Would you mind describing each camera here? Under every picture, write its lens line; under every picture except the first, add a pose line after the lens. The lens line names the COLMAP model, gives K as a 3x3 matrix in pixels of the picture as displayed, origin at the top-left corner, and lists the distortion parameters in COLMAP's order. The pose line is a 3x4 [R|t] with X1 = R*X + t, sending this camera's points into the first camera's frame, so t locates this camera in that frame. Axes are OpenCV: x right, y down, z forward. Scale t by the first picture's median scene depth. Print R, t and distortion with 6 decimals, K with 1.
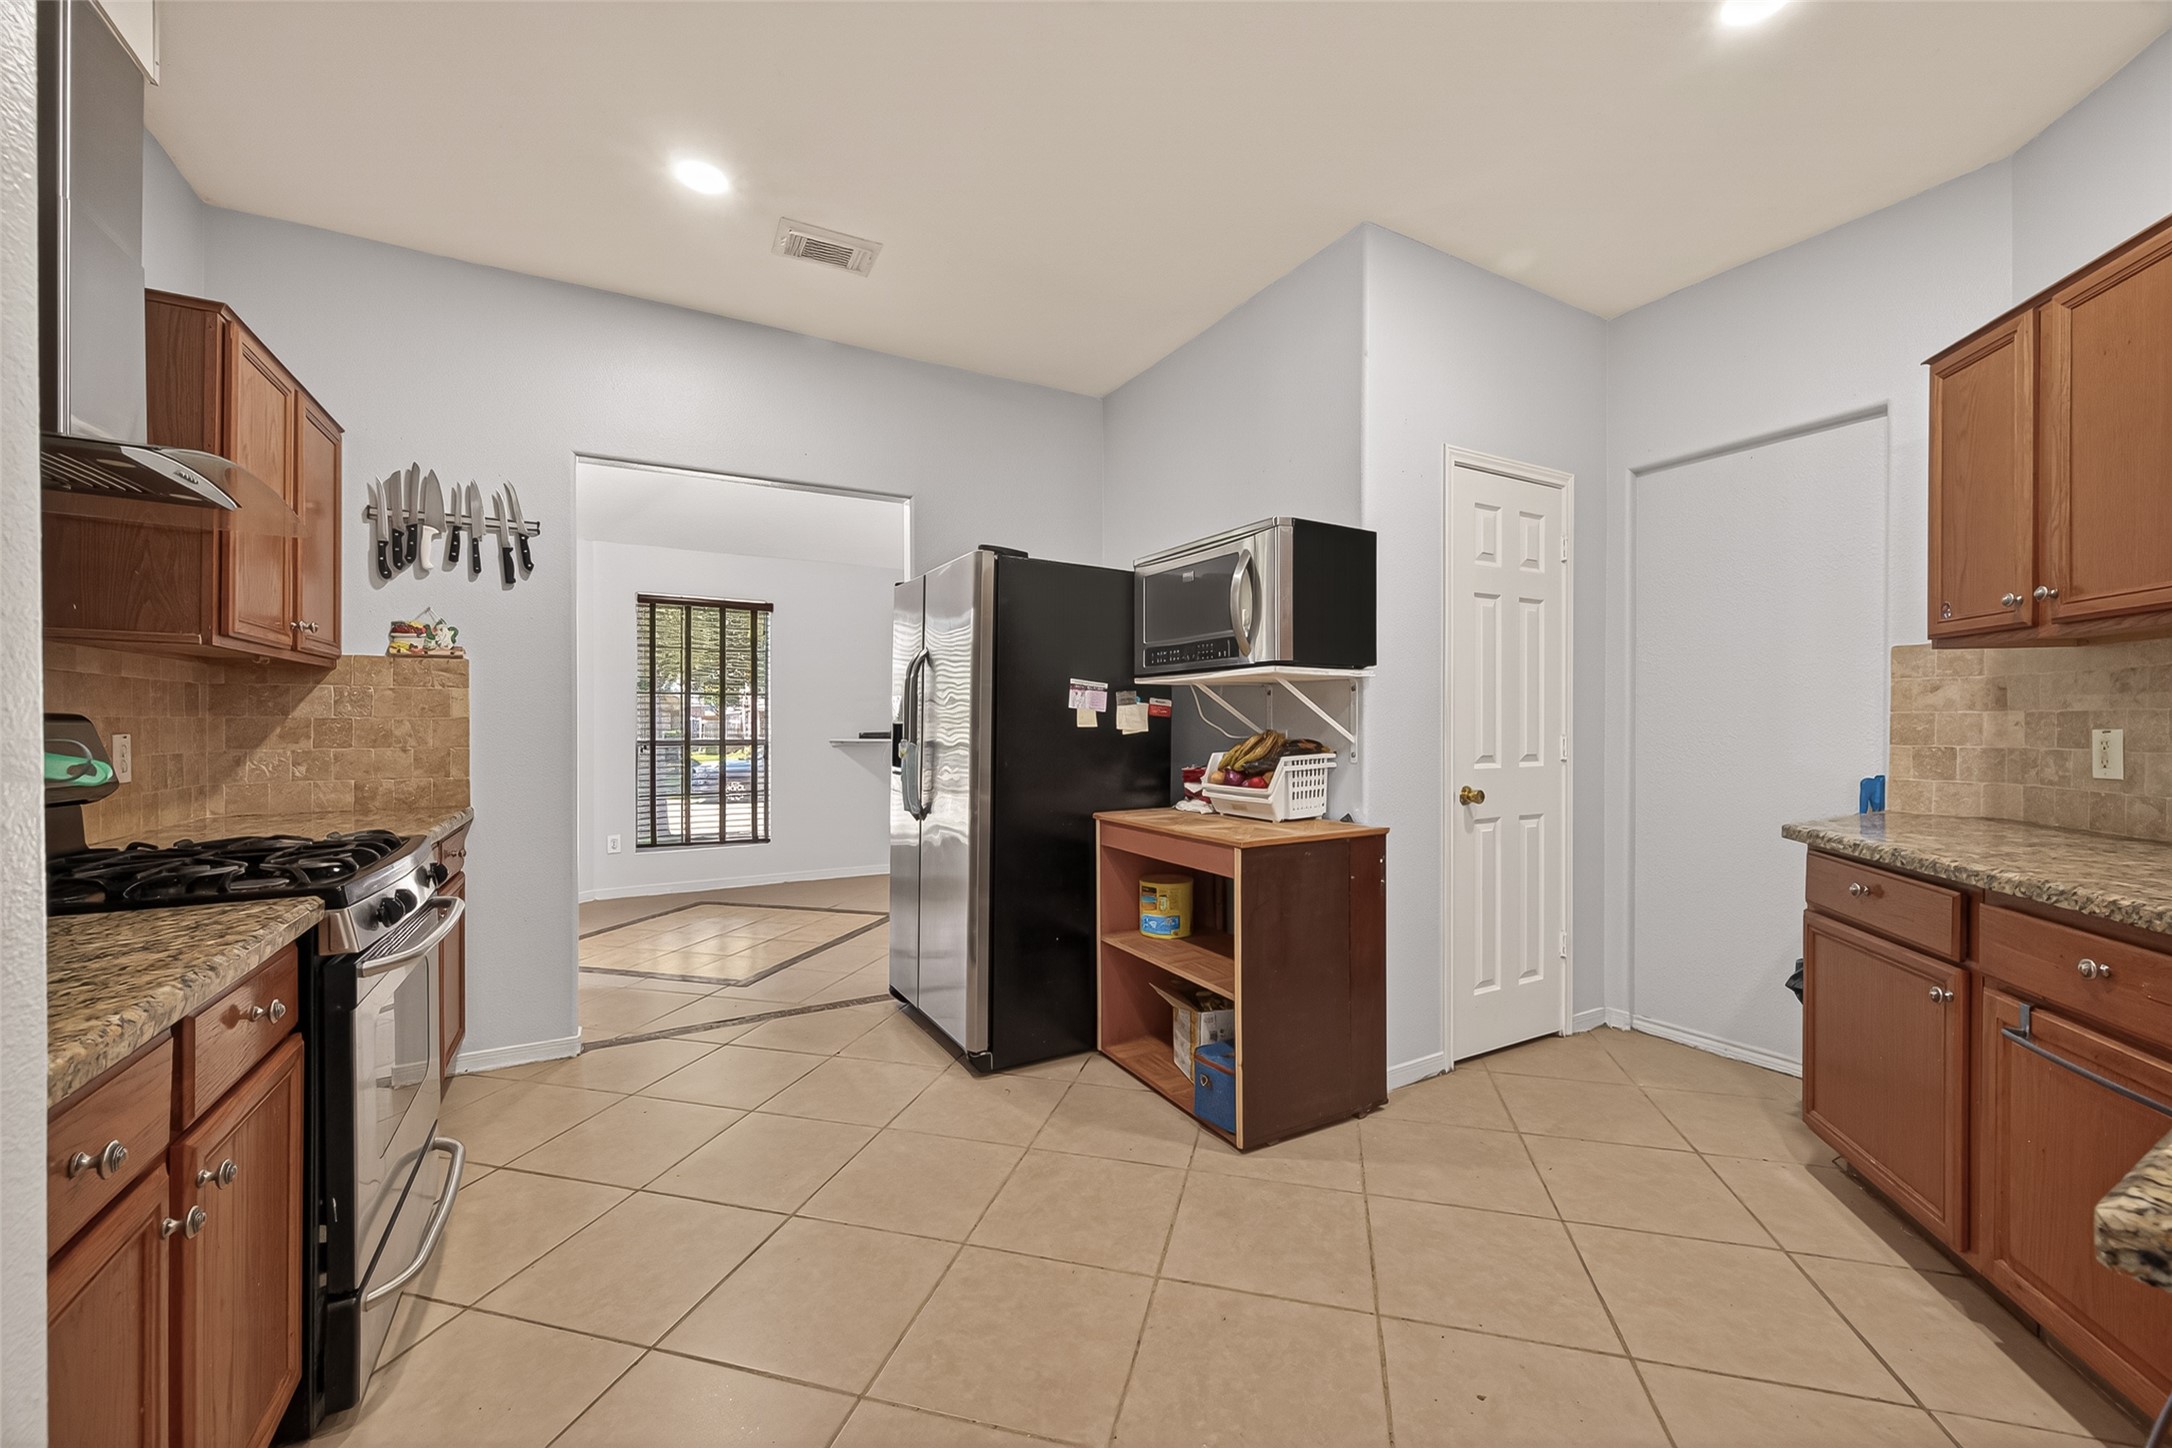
lens RADIAL K [[847.3, 0, 1091.8], [0, 847.3, 716.8], [0, 0, 1]] dist [0.010007, -0.000045]
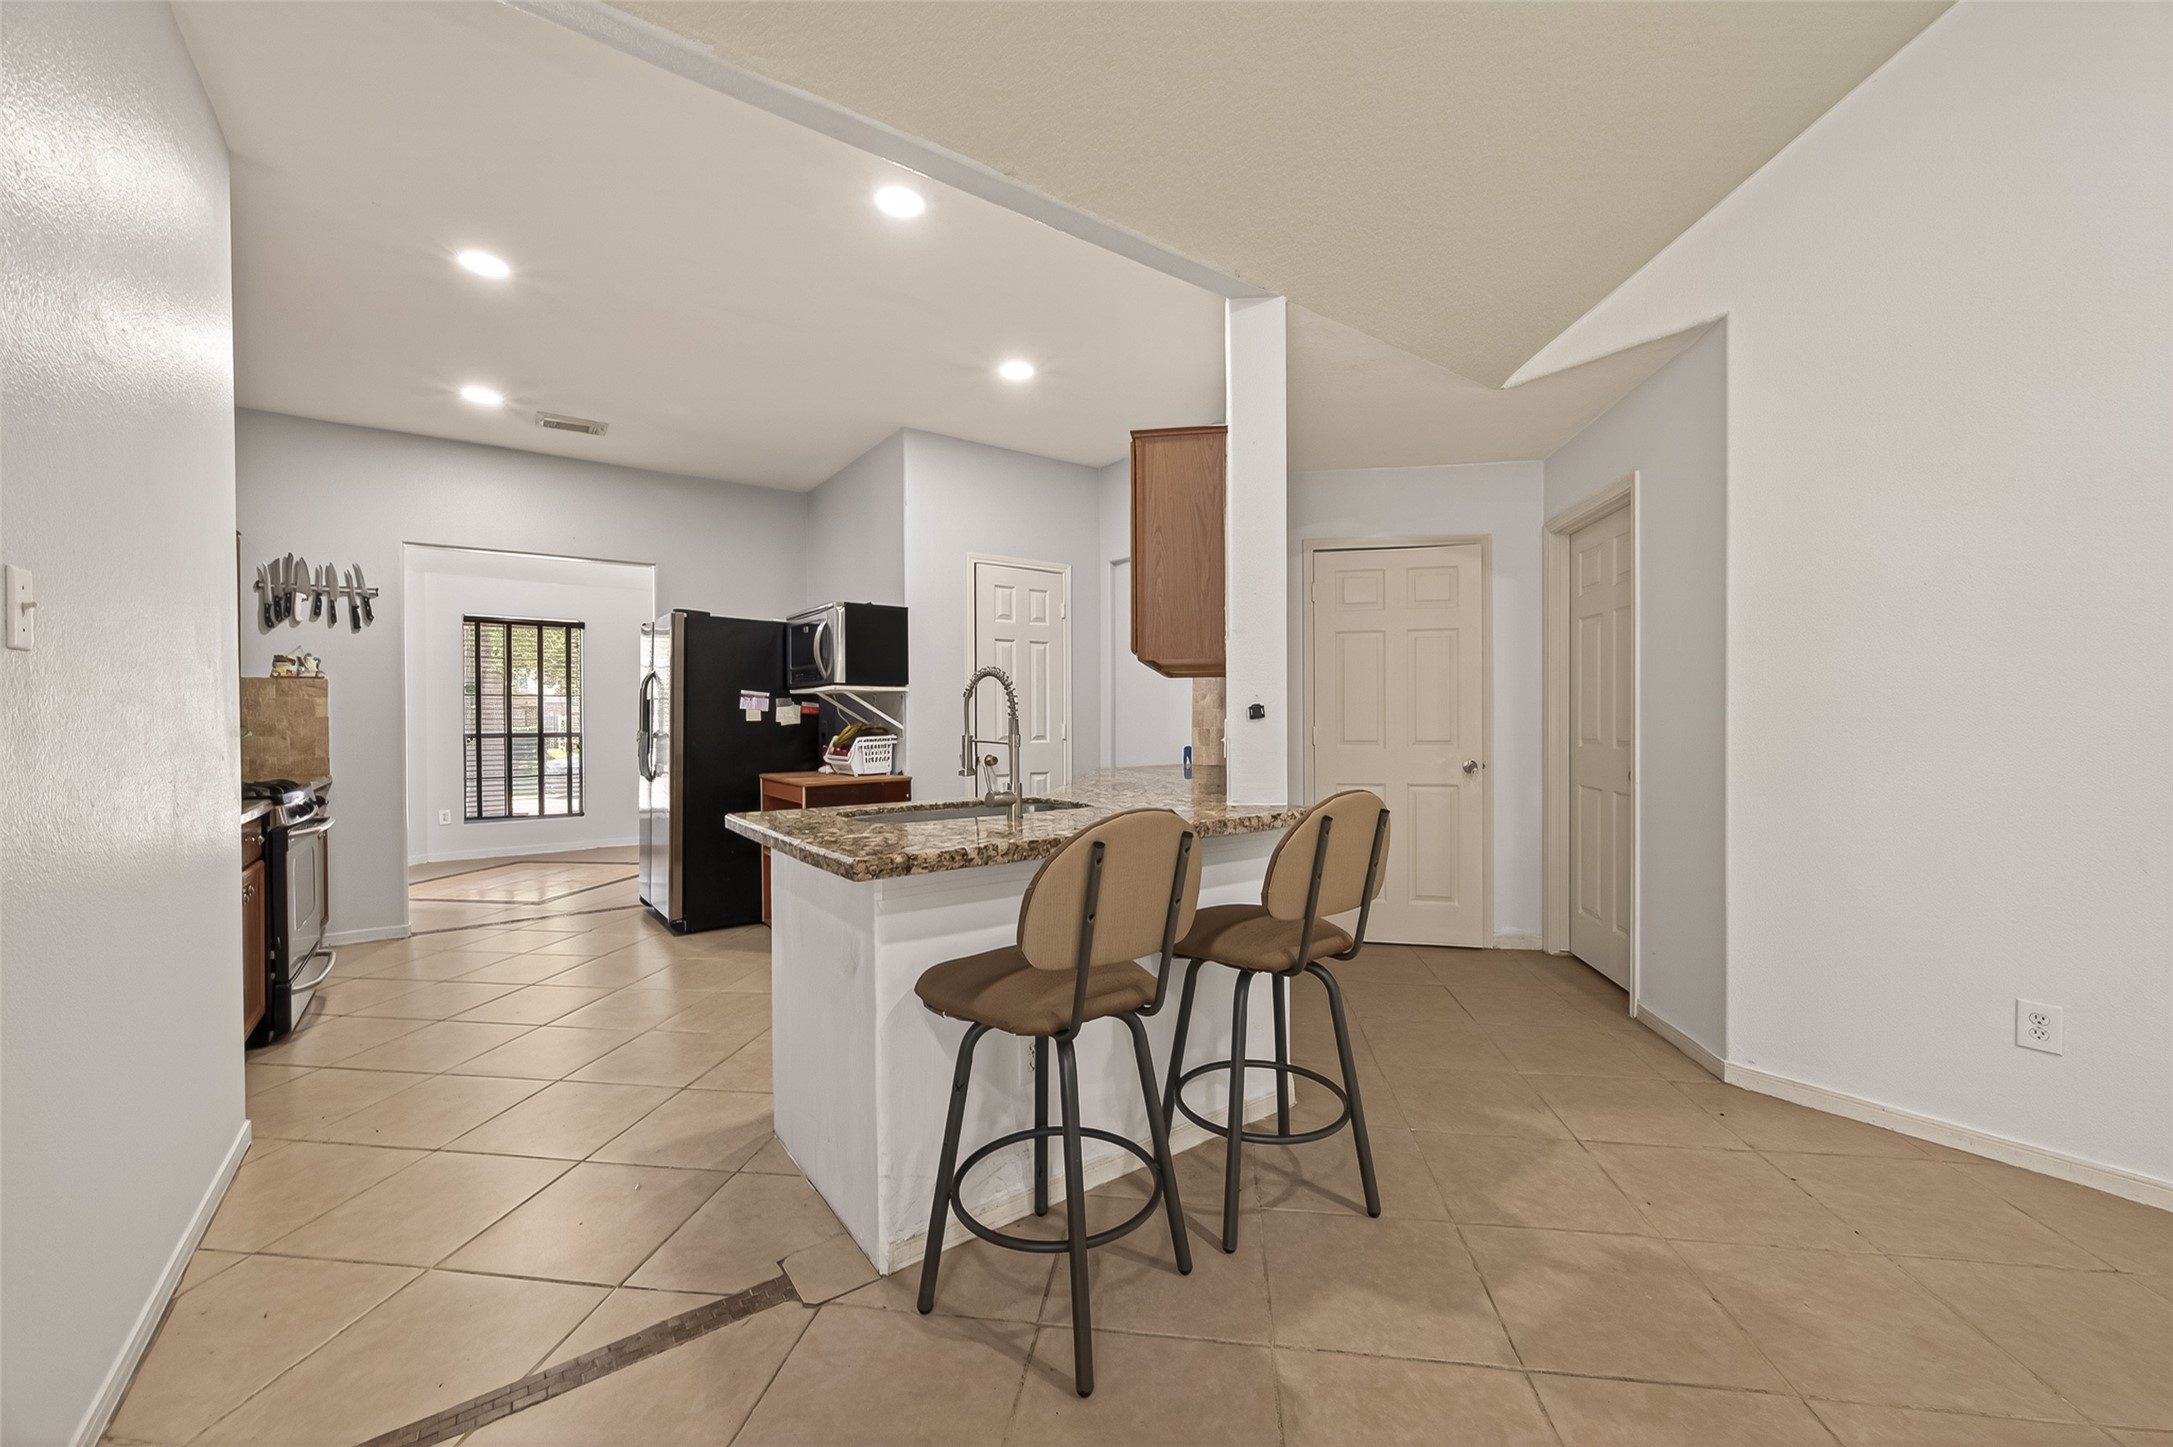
lens RADIAL K [[847.7, 0, 1090.5], [0, 847.7, 713.3], [0, 0, 1]] dist [0.010007, -0.000045]
pose [[0.992615, -0.004215, 0.121235, 0.452968], [0.003905, 0.999988, 0.002793, -0.003789], [-0.121245, -0.002299, 0.992620, -0.706158]]
